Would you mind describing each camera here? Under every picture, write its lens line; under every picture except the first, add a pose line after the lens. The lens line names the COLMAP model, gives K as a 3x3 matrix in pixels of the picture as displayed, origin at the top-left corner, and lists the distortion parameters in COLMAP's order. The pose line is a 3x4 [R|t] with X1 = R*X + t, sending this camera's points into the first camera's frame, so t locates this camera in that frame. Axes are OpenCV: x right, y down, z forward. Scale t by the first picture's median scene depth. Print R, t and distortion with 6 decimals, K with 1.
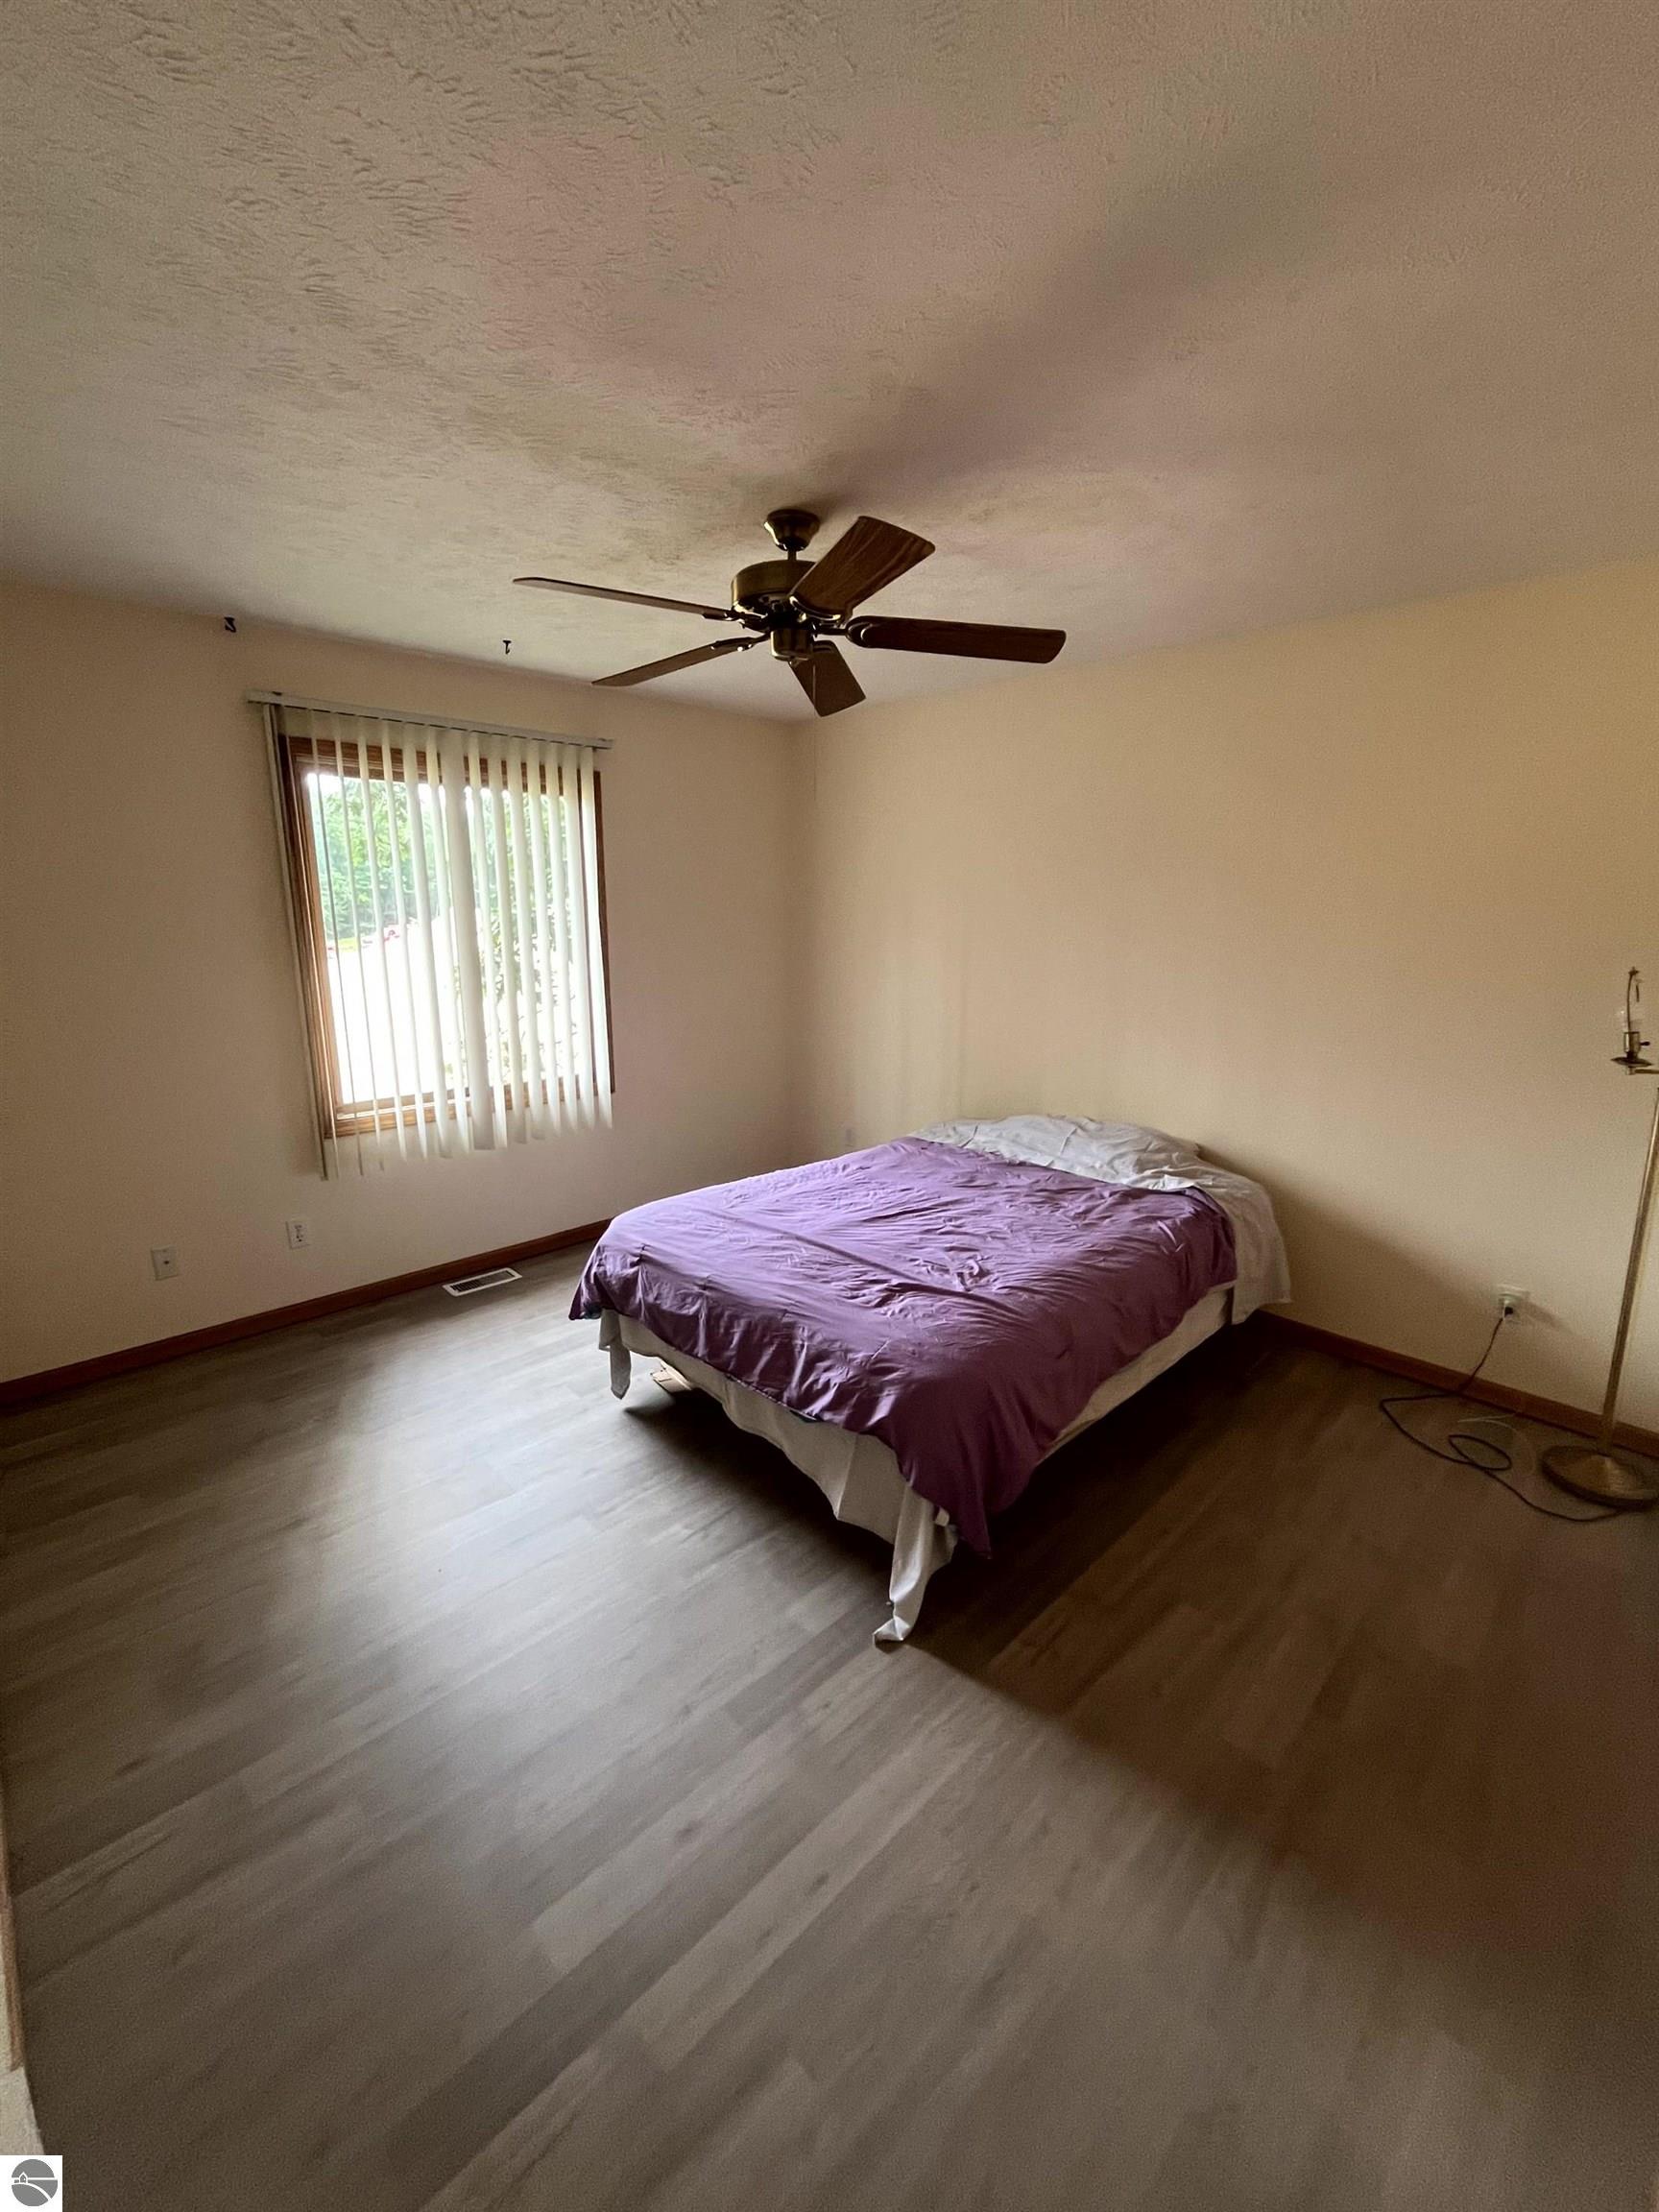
lens RADIAL K [[902.7, 0, 826.5], [0, 902.7, 1086.8], [0, 0, 1]] dist [-0.008870, 0.001259]
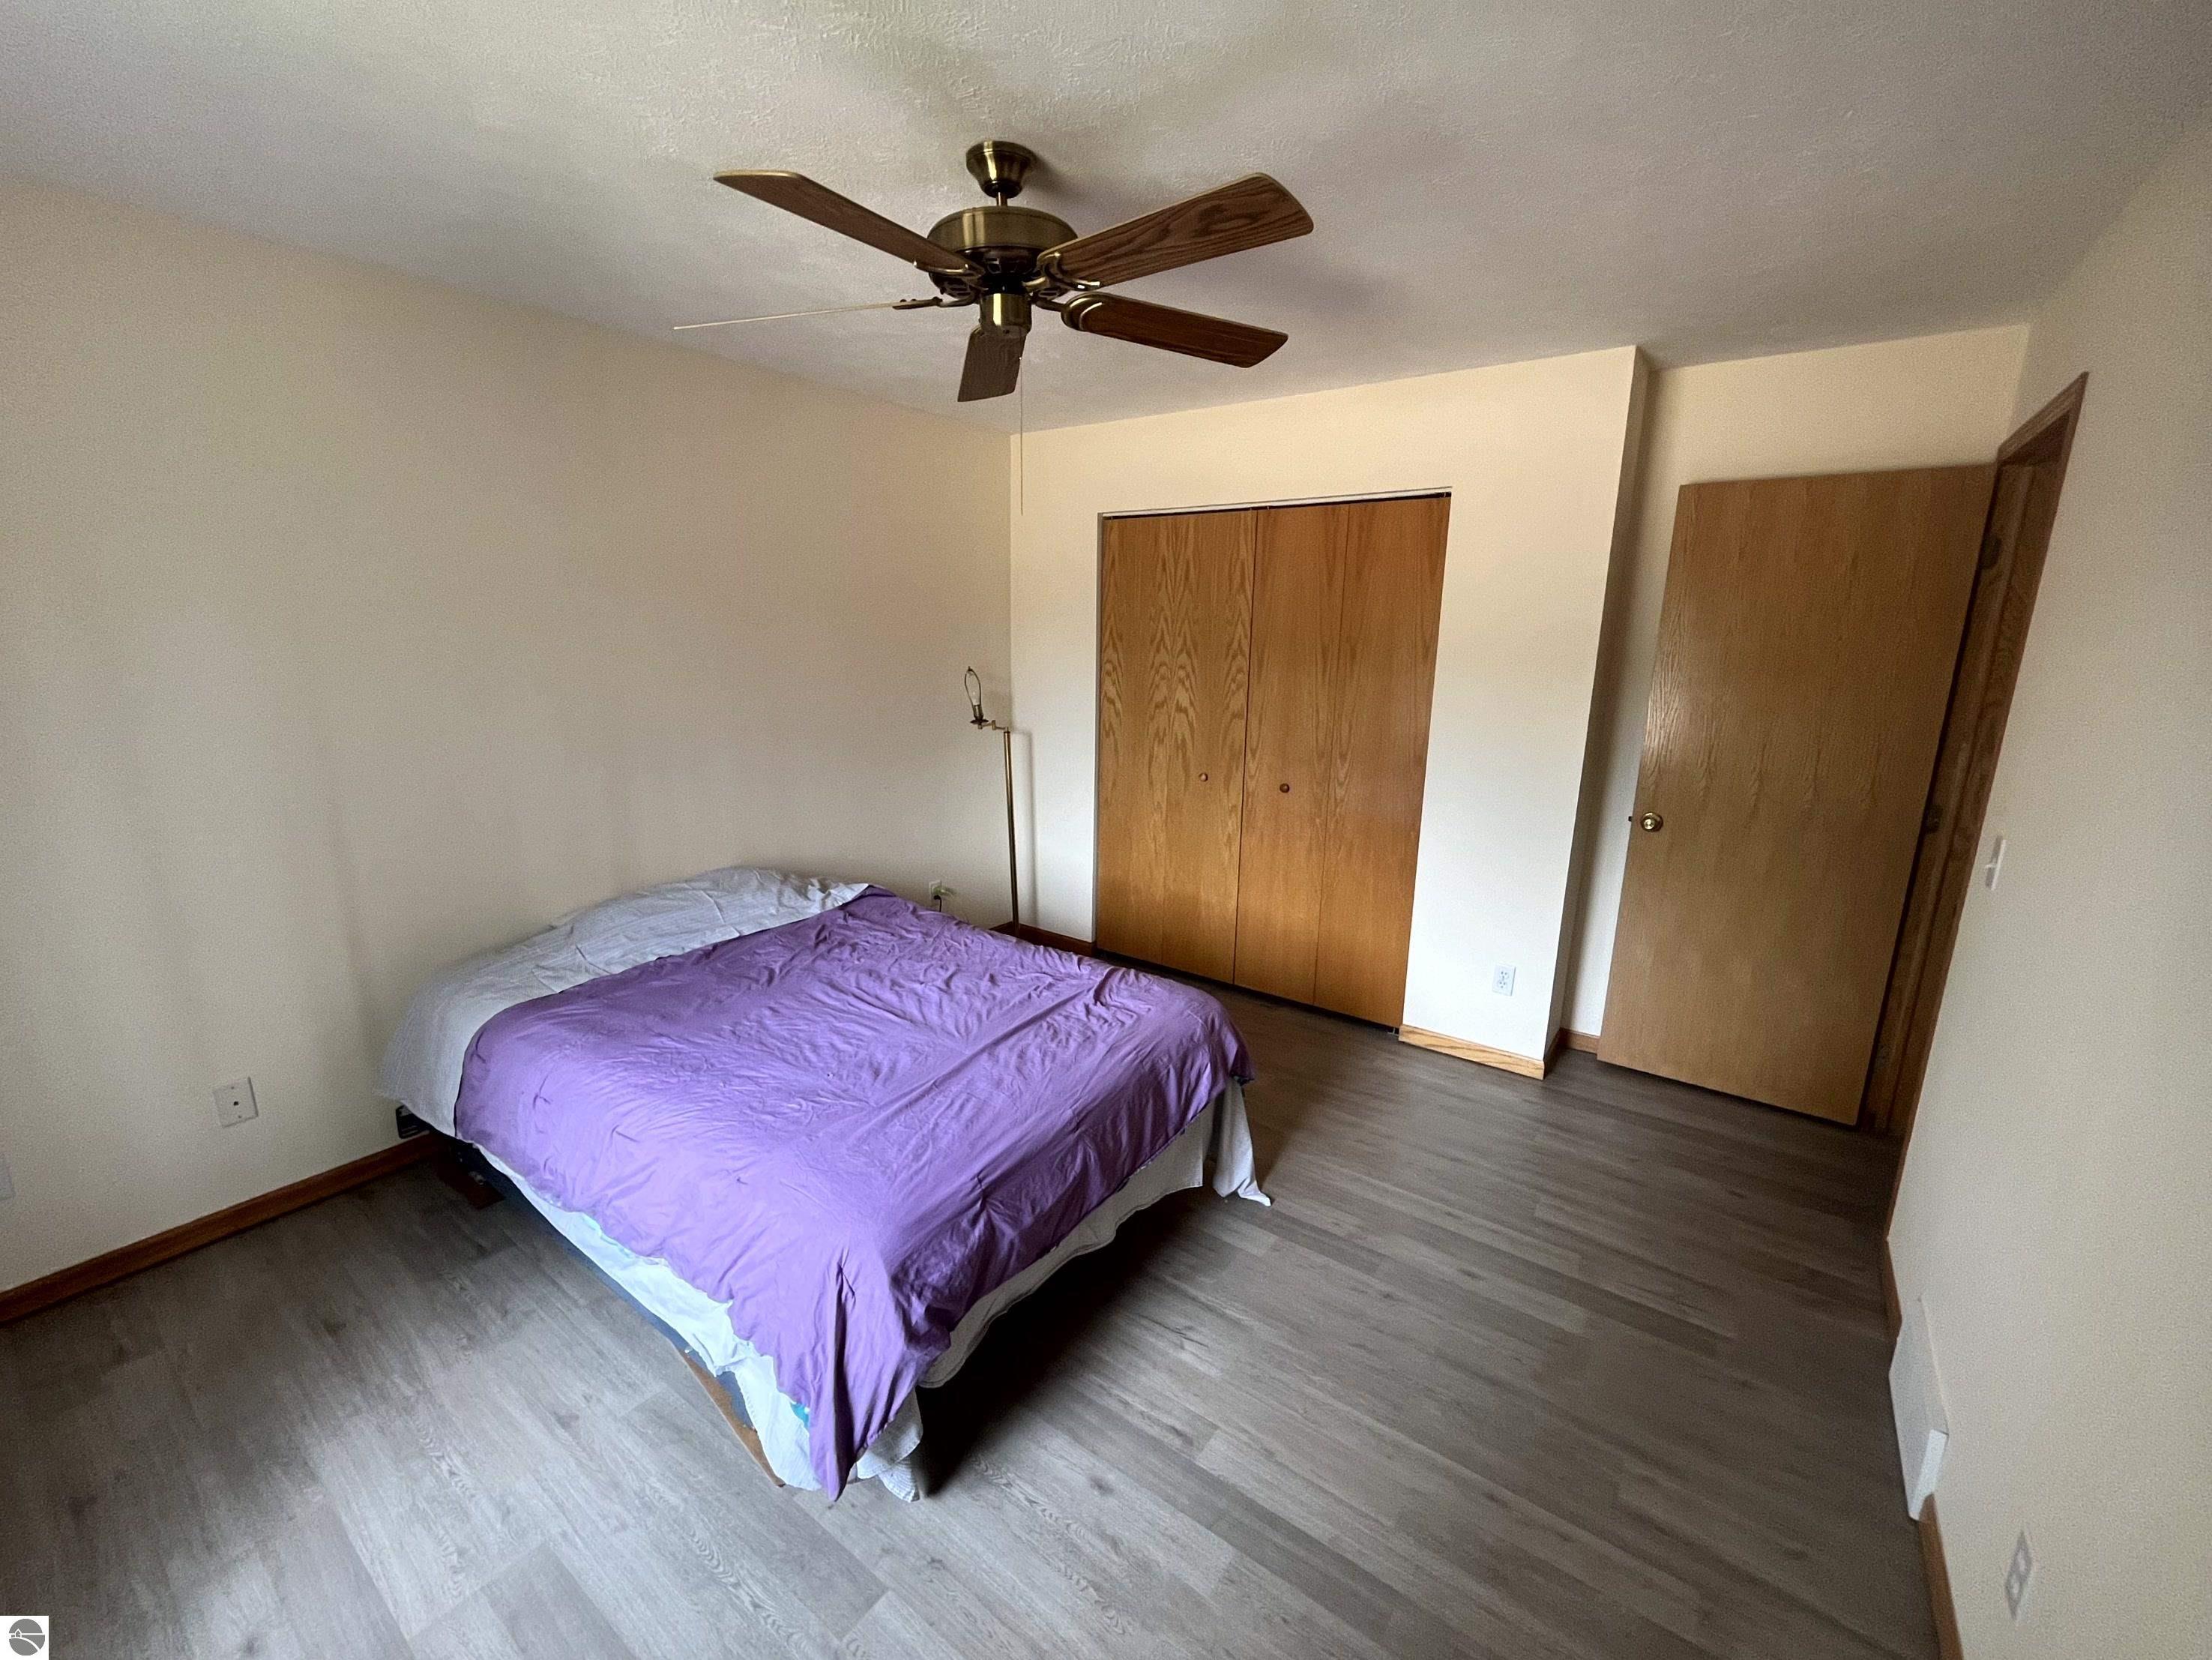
lens RADIAL K [[902.8, 0, 1100.3], [0, 902.8, 829.5], [0, 0, 1]] dist [-0.008870, 0.001259]
pose [[-0.163844, -0.216236, 0.962495, -0.829368], [0.184931, 0.951650, 0.245281, -0.209100], [-0.968997, 0.218183, -0.115933, 1.008357]]
